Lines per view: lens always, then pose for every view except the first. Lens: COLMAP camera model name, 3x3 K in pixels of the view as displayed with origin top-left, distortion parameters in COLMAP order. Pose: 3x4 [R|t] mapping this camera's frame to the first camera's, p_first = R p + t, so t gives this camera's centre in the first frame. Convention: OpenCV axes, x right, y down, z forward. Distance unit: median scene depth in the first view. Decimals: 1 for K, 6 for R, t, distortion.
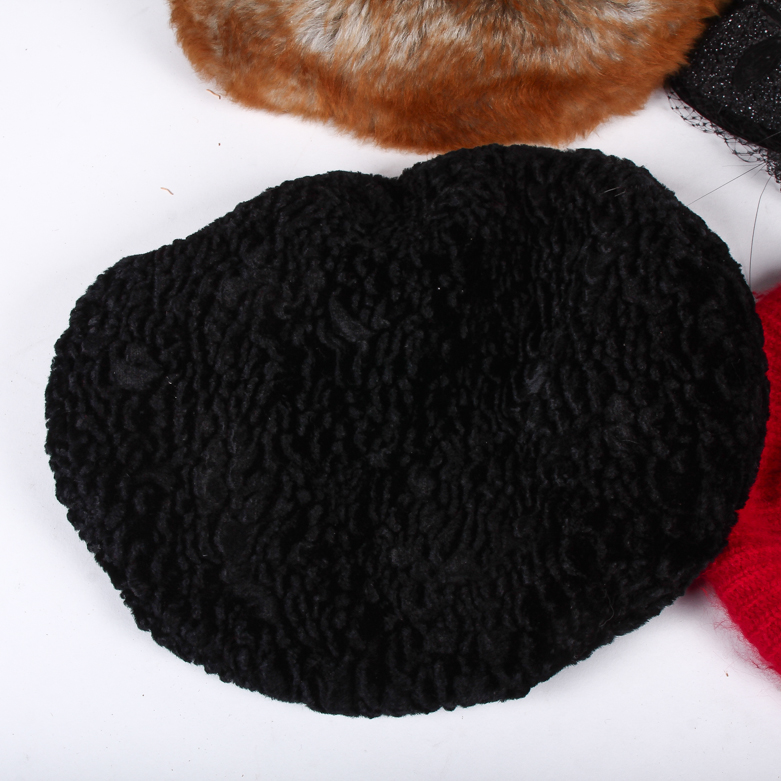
lens RADIAL K [[1374.9, 0, 388.9], [0, 1374.9, 390.0], [0, 0, 1]] dist [-0.076784, 0.000000]
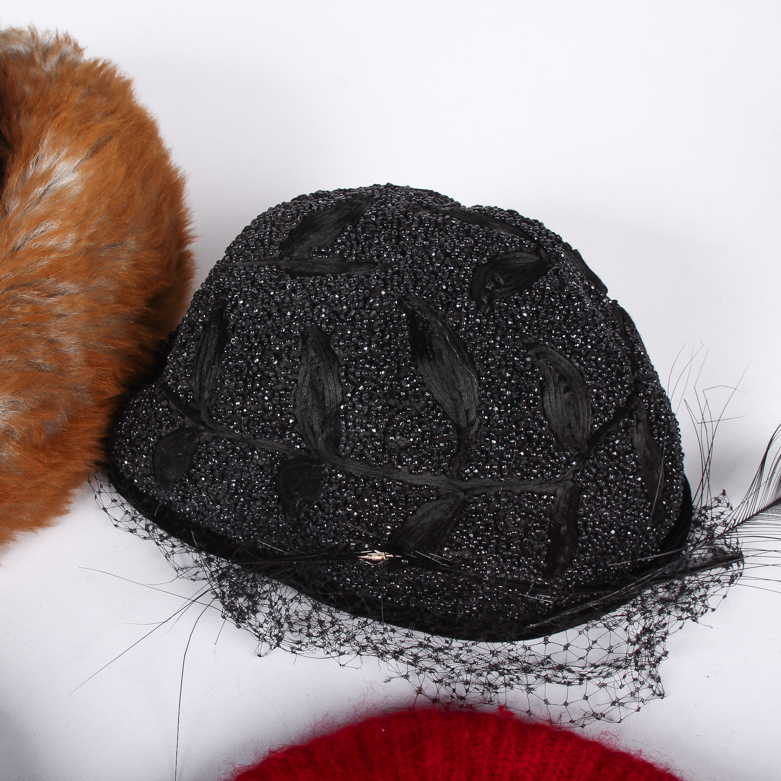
lens RADIAL K [[1374.9, 0, 390.8], [0, 1374.9, 390.6], [0, 0, 1]] dist [-0.076784, 0.000000]
pose [[0.987790, -0.123063, 0.095532, 0.325132], [0.131016, 0.987985, -0.081979, -0.205009], [-0.084295, 0.093494, 0.992045, 0.266290]]
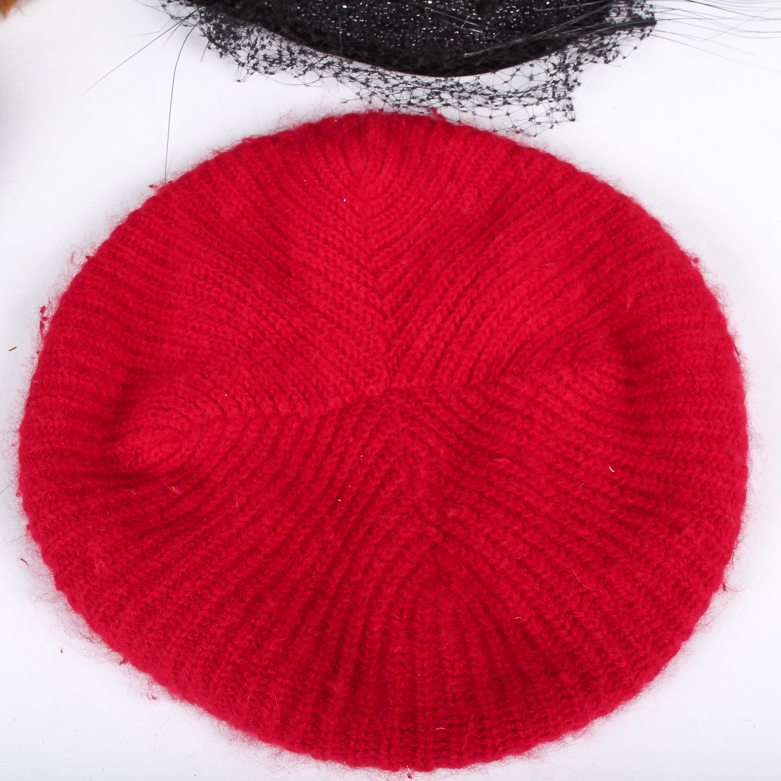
lens RADIAL K [[1374.9, 0, 386.7], [0, 1374.9, 388.8], [0, 0, 1]] dist [-0.076784, 0.000000]
pose [[0.993017, -0.104035, 0.055623, 0.333347], [0.096860, 0.988159, 0.118992, -0.032805], [-0.067344, -0.112774, 0.991336, 0.118986]]
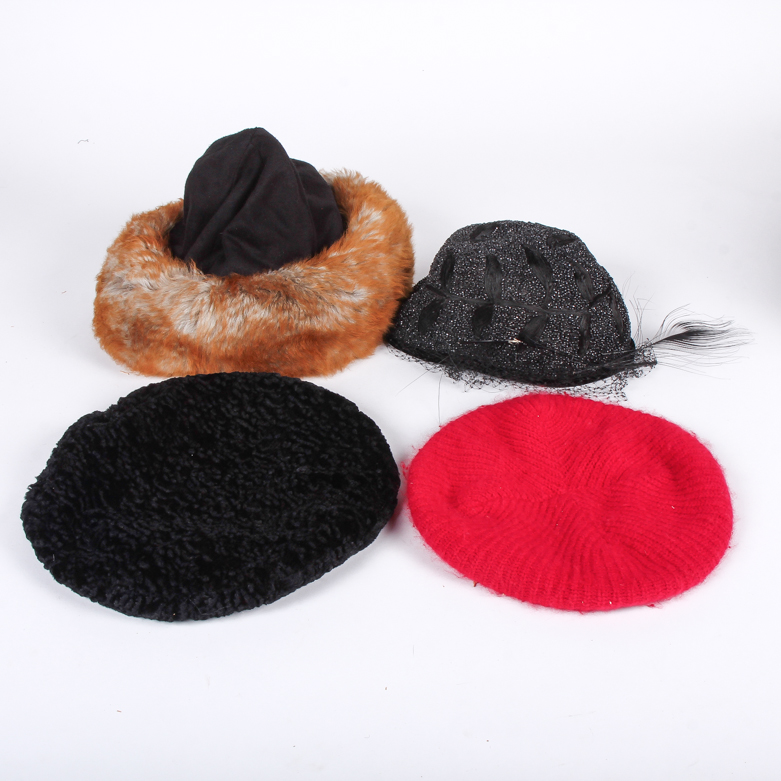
lens RADIAL K [[1374.9, 0, 393.7], [0, 1374.9, 389.7], [0, 0, 1]] dist [-0.076784, 0.000000]
pose [[0.982707, -0.101797, 0.154674, -0.072271], [0.145024, 0.942500, -0.301101, 0.407152], [-0.115129, 0.318326, 0.940964, -0.710383]]
